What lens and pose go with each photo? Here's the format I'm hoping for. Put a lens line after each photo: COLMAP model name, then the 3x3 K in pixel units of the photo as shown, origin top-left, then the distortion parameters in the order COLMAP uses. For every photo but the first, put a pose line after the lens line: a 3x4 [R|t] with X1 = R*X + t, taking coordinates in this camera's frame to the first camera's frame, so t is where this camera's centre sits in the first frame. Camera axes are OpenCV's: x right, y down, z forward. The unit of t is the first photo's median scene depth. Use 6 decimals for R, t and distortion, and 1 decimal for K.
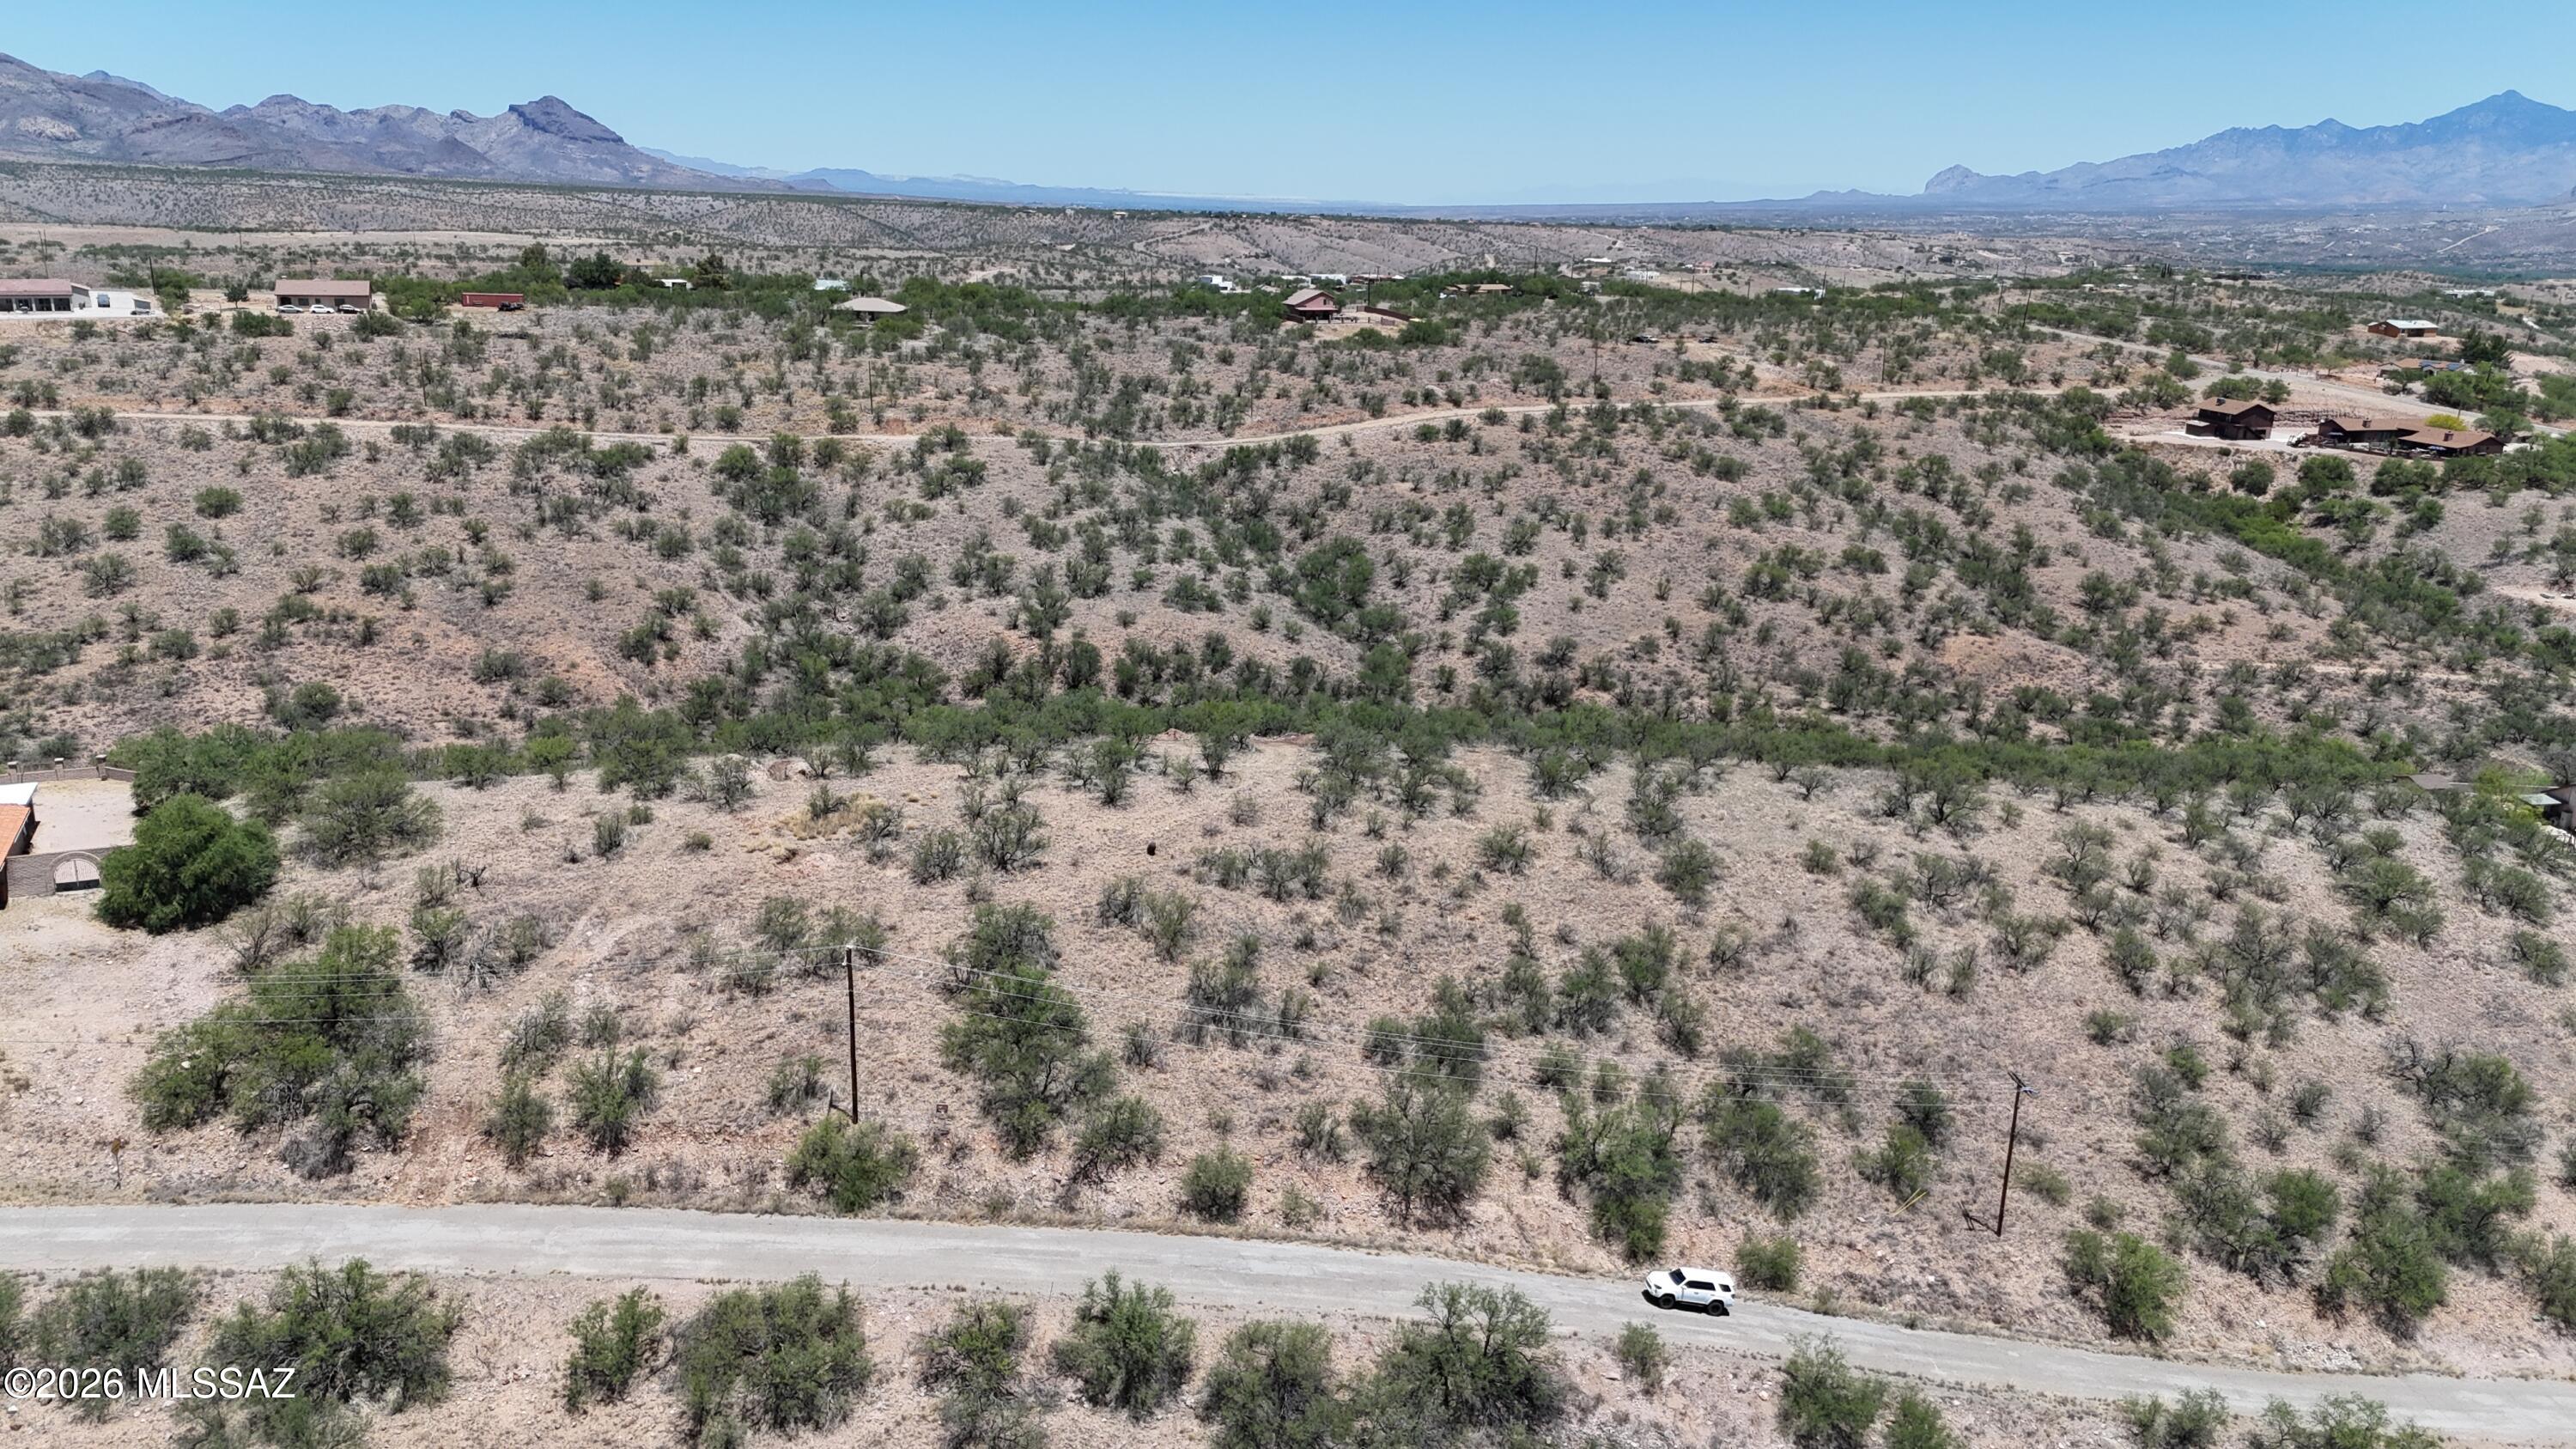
lens RADIAL K [[1976.9, 0, 1304.7], [0, 1976.9, 731.5], [0, 0, 1]] dist [0.066770, -0.059513]
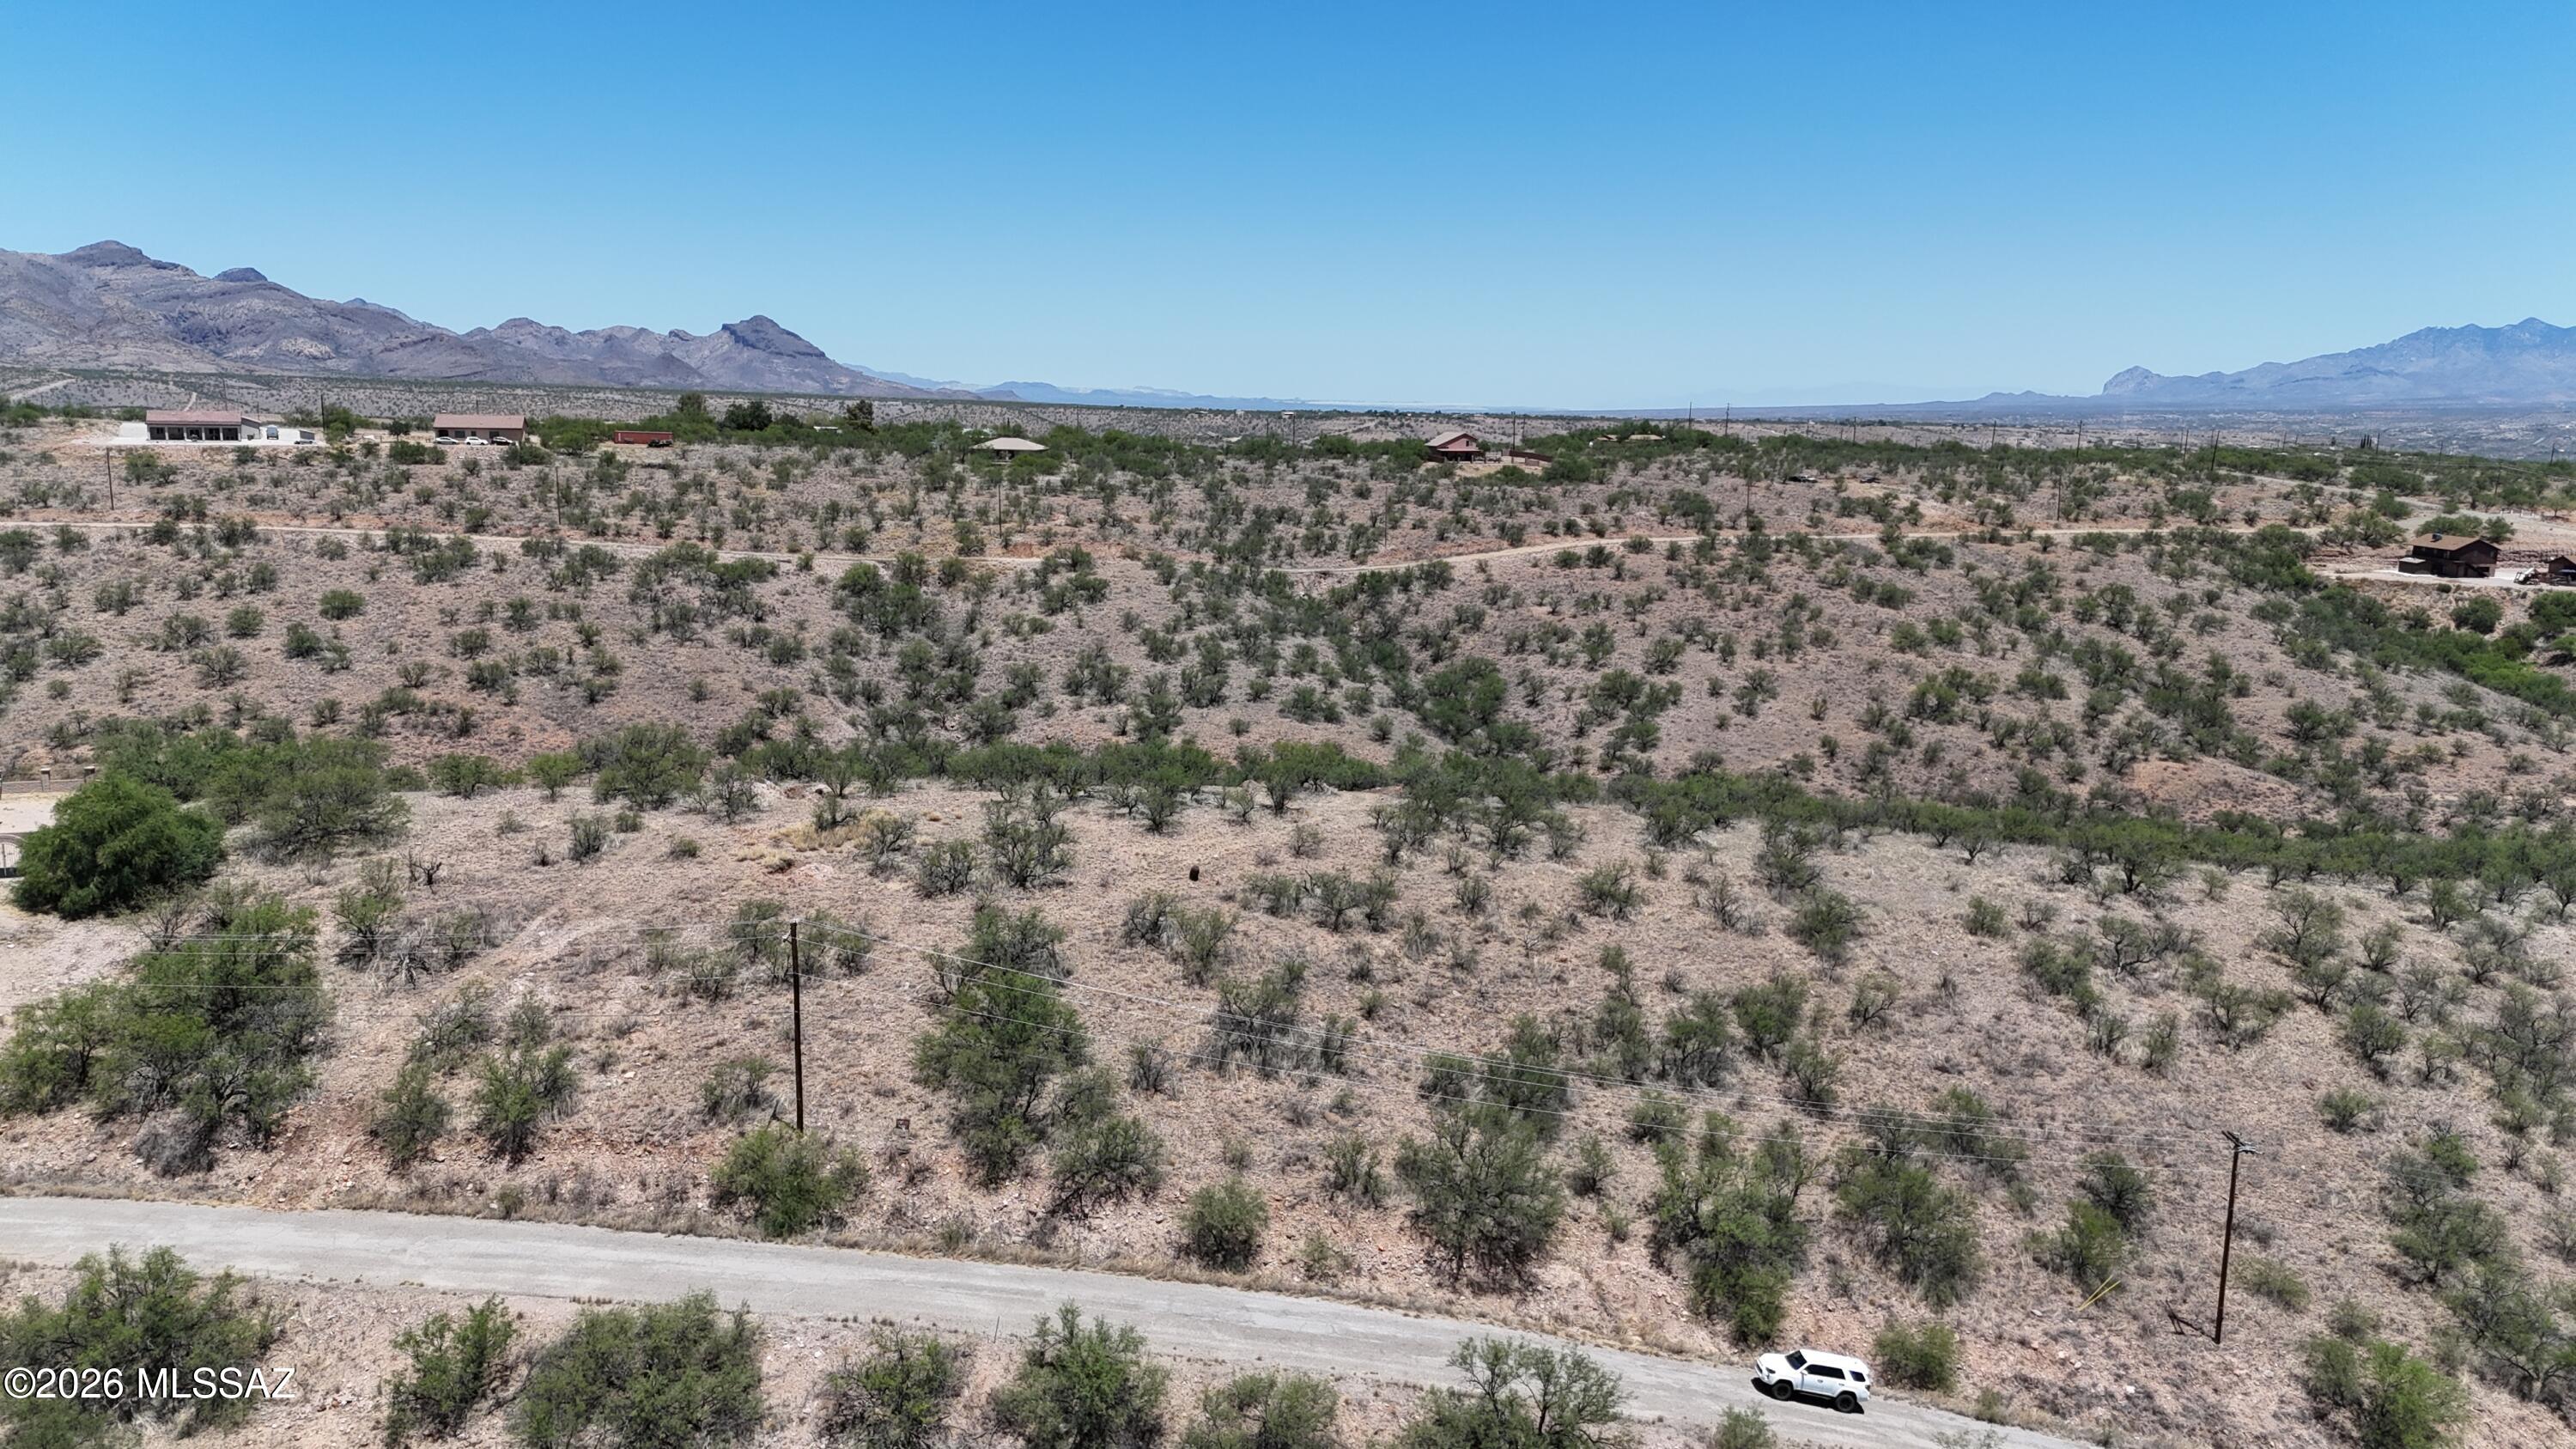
lens RADIAL K [[1976.9, 0, 1285.1], [0, 1976.9, 716.2], [0, 0, 1]] dist [0.066770, -0.059513]
pose [[0.995676, 0.006058, -0.092700, 0.043274], [-0.015760, 0.994422, -0.104292, 0.080167], [0.091551, 0.105302, 0.990217, 0.126623]]
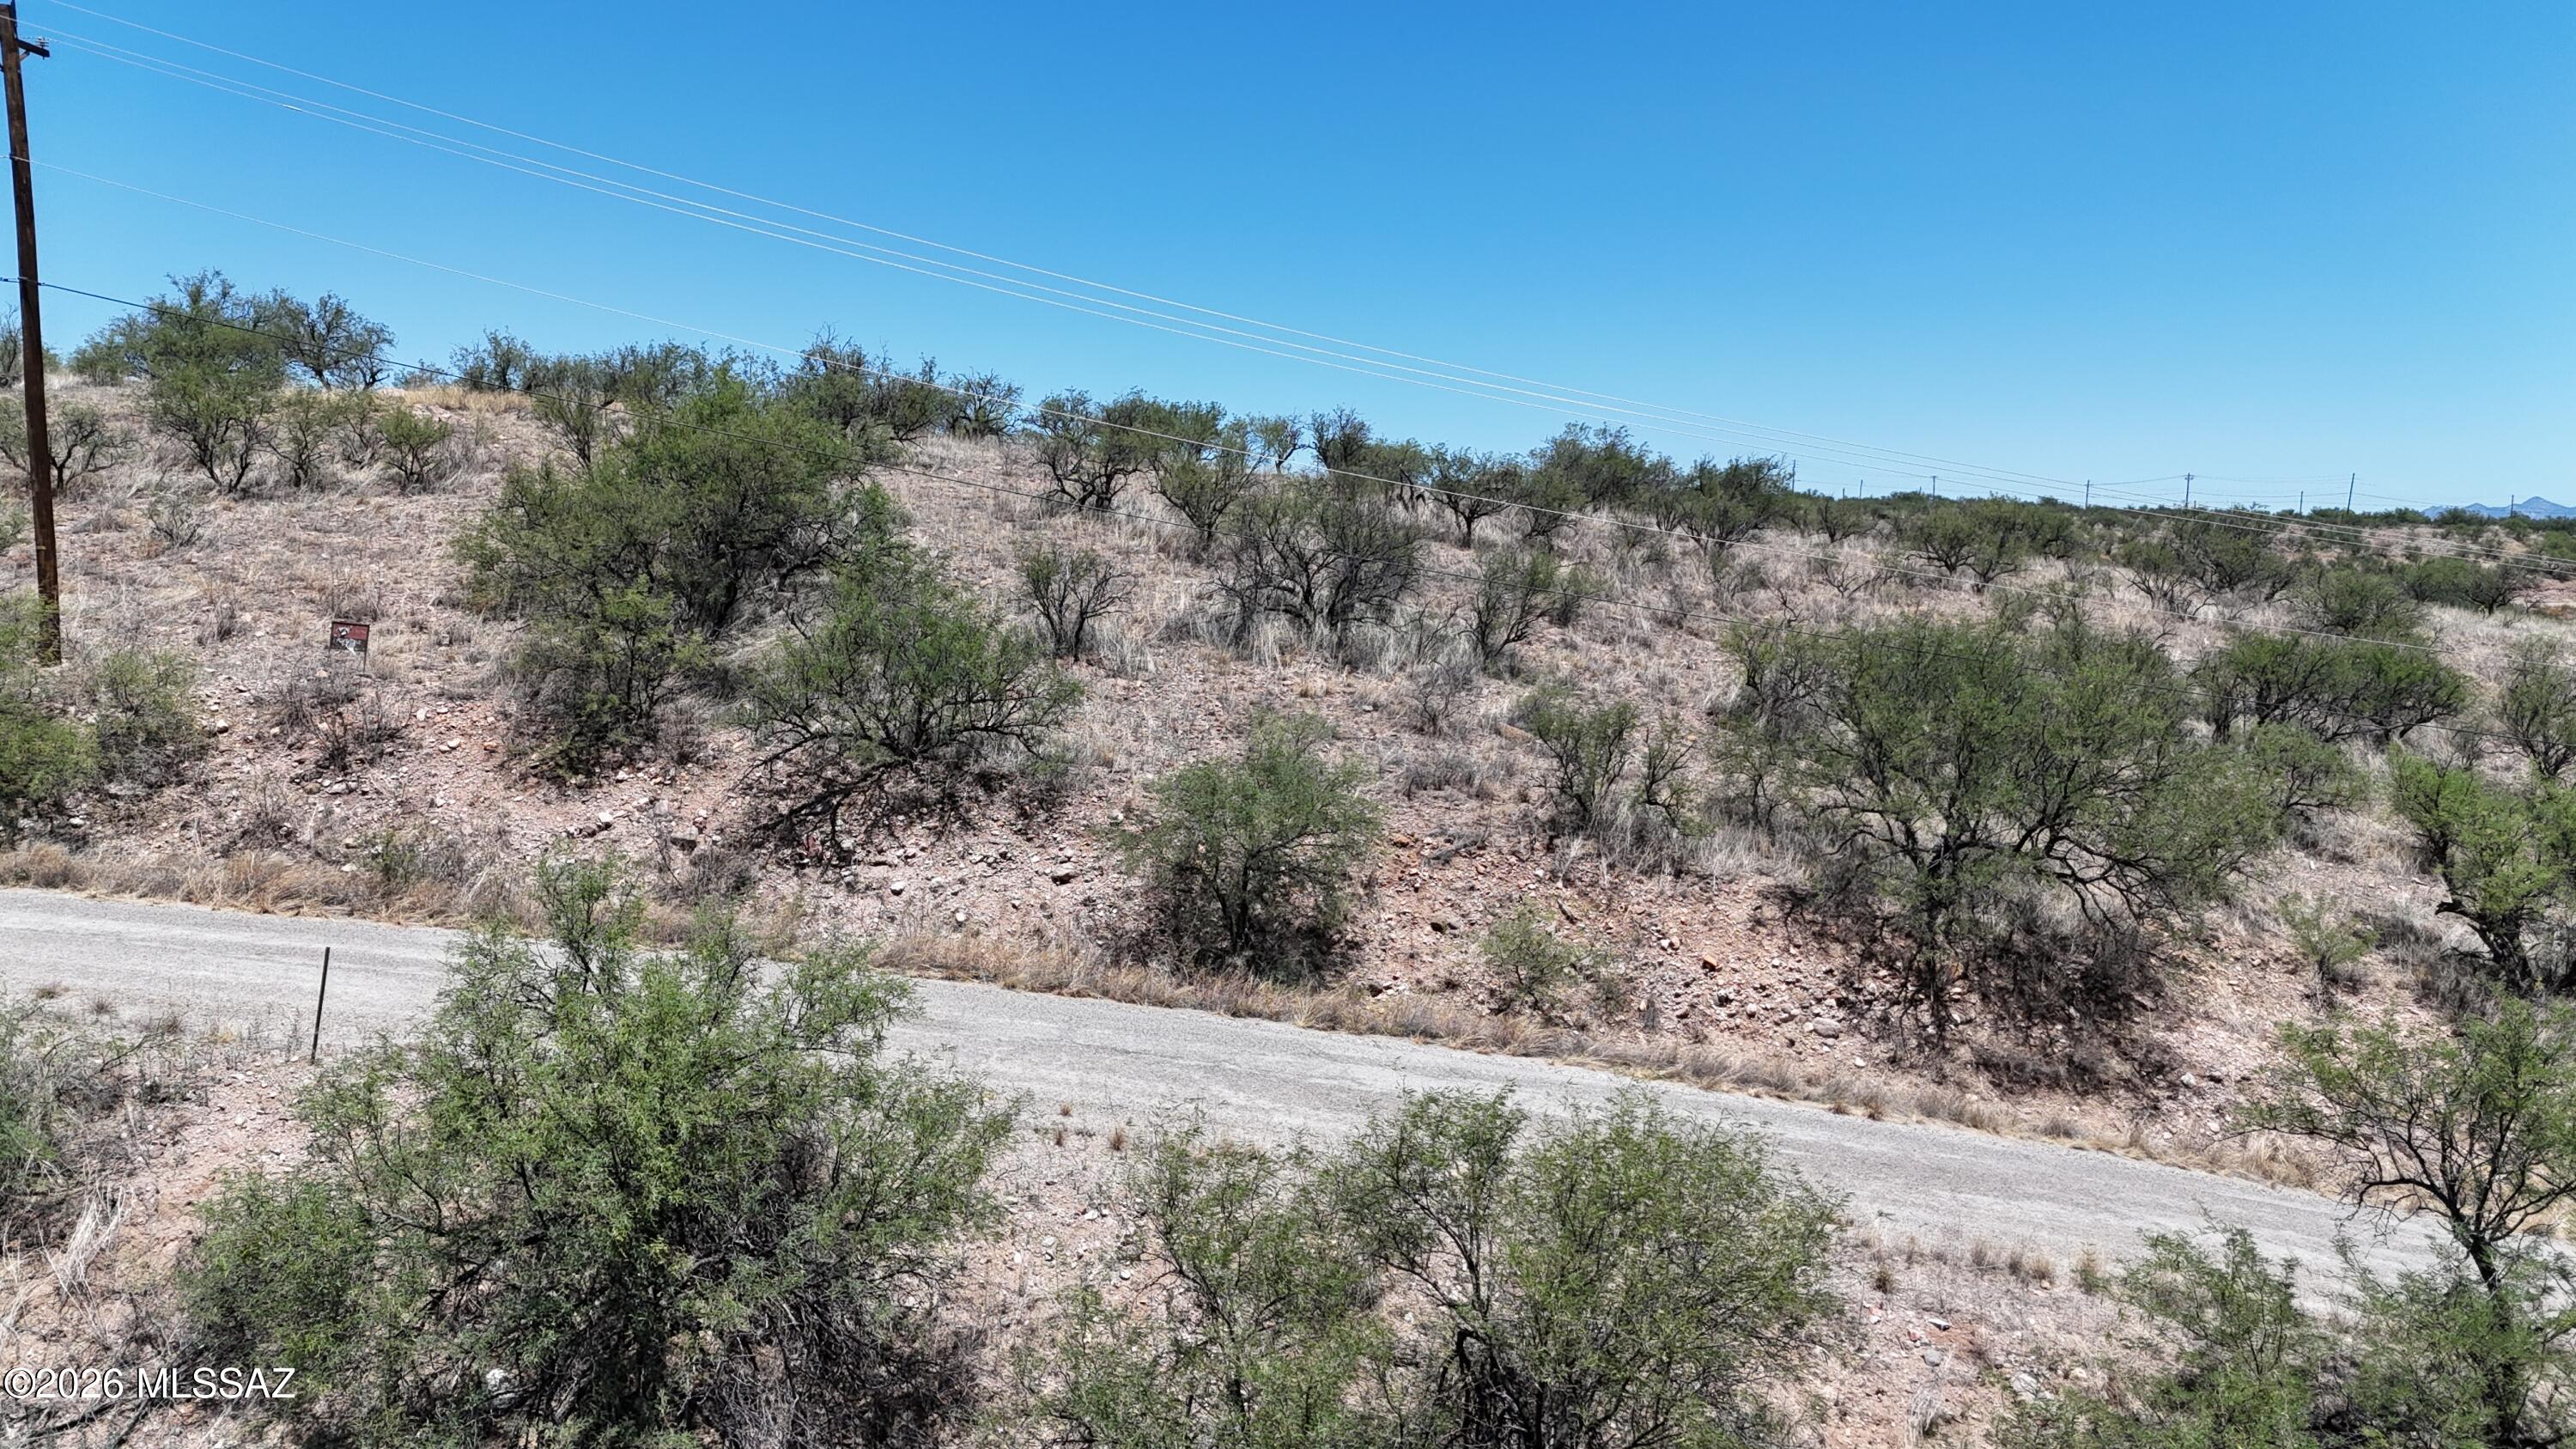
lens RADIAL K [[1976.9, 0, 1275.4], [0, 1976.9, 727.7], [0, 0, 1]] dist [0.066770, -0.059513]
pose [[0.994394, -0.005954, -0.105573, -0.008905], [-0.013924, 0.982347, -0.186548, 0.200209], [0.104820, 0.186972, 0.976757, 0.560572]]
